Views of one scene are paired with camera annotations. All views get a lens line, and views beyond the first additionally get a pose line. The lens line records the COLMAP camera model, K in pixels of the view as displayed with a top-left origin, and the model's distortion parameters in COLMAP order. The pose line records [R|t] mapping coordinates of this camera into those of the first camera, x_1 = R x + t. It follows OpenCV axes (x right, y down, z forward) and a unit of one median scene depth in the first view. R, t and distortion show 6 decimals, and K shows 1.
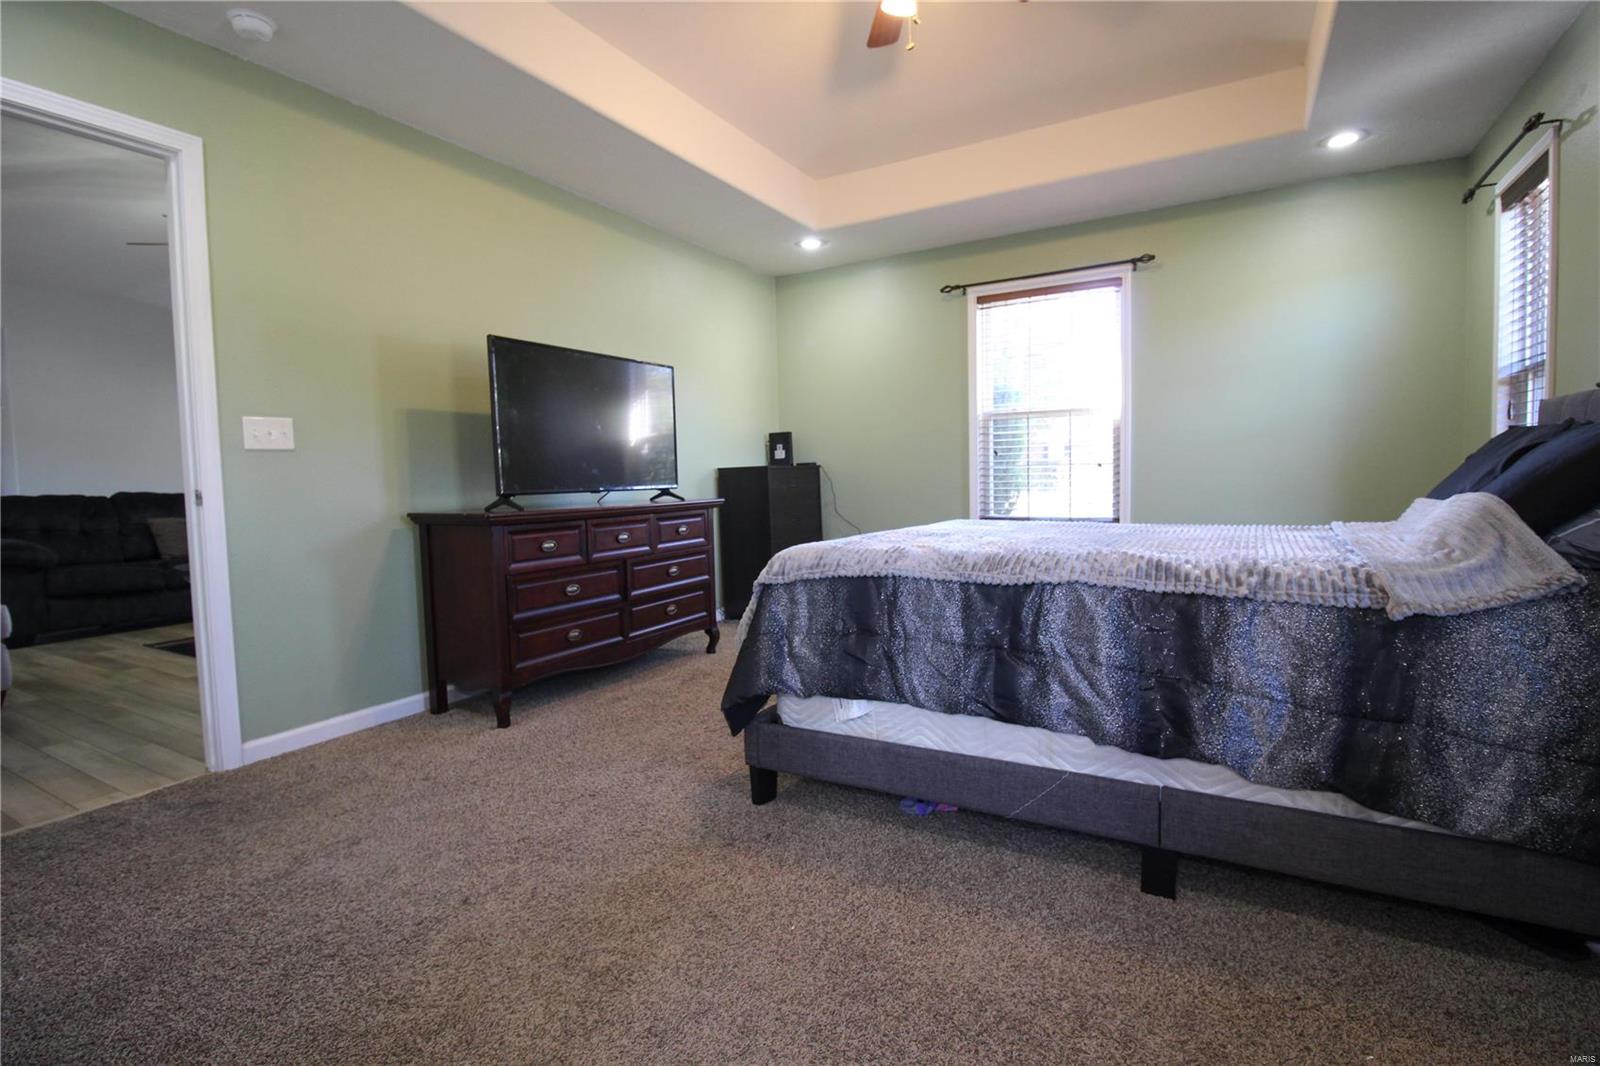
lens RADIAL K [[741.8, 0, 796.3], [0, 741.8, 530.9], [0, 0, 1]] dist [-0.000281, -0.012801]
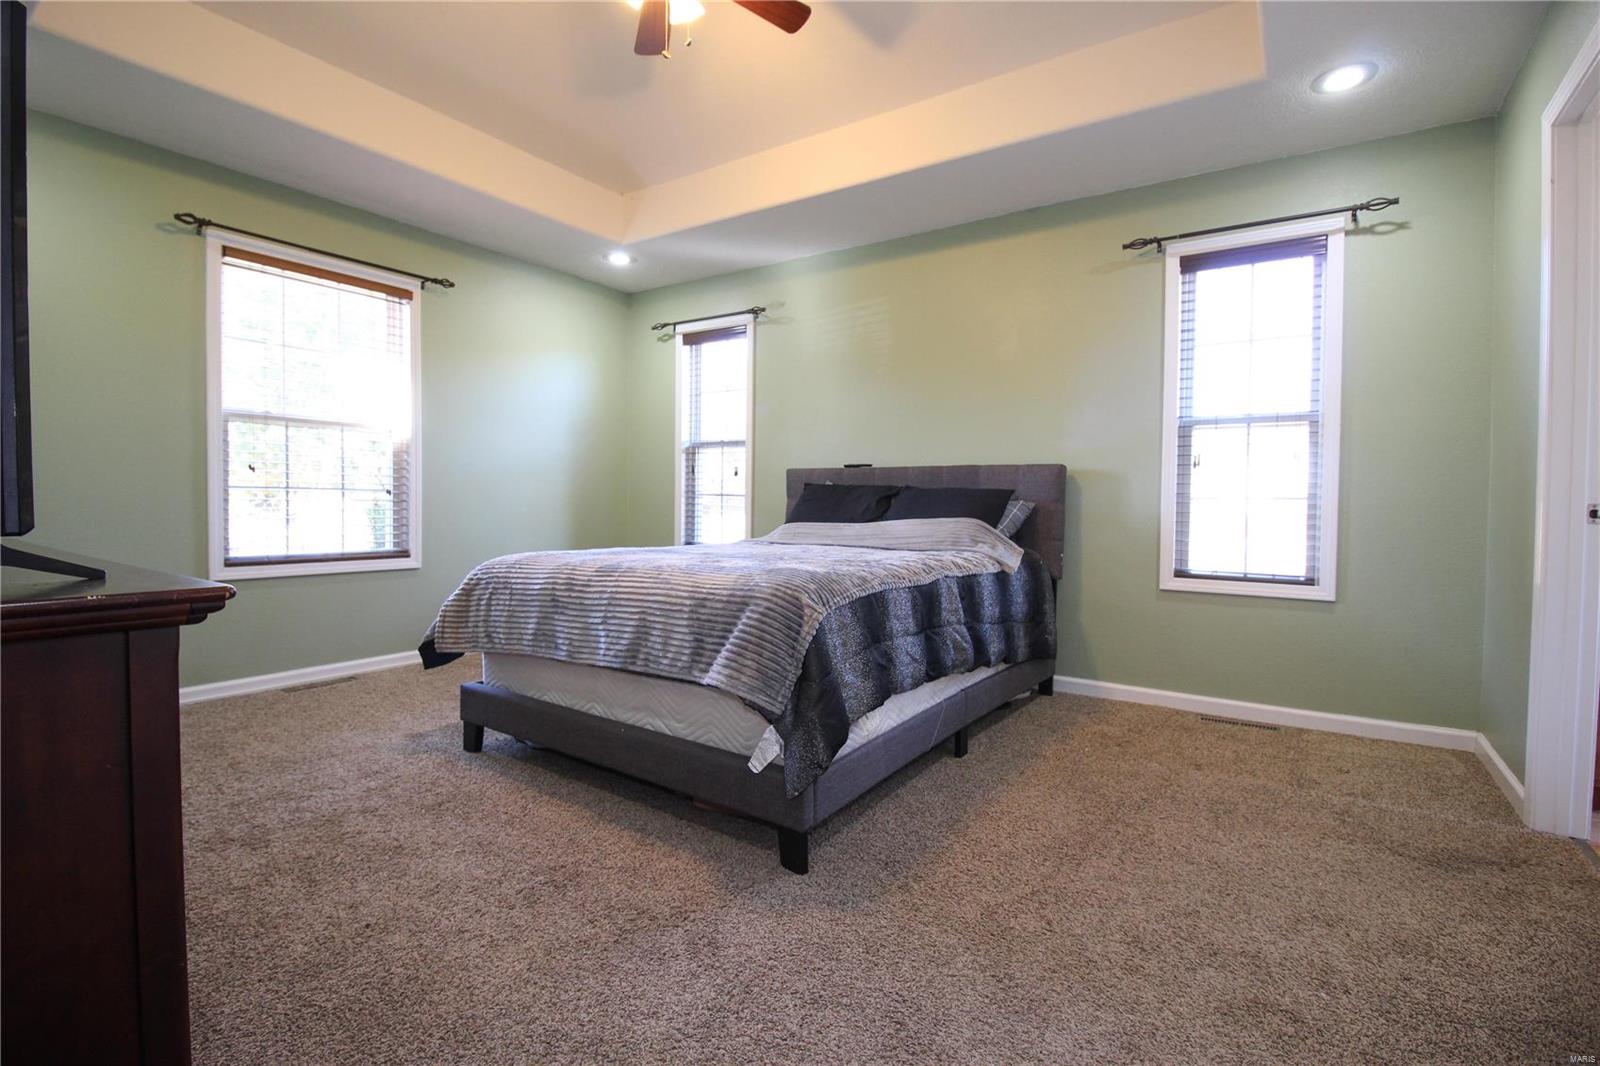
lens RADIAL K [[741.8, 0, 799.3], [0, 741.8, 526.5], [0, 0, 1]] dist [-0.000281, -0.012801]
pose [[0.063656, -0.009677, 0.997925, -0.478943], [0.056491, 0.998385, 0.006078, -0.024434], [-0.996372, 0.055986, 0.064100, 0.479696]]
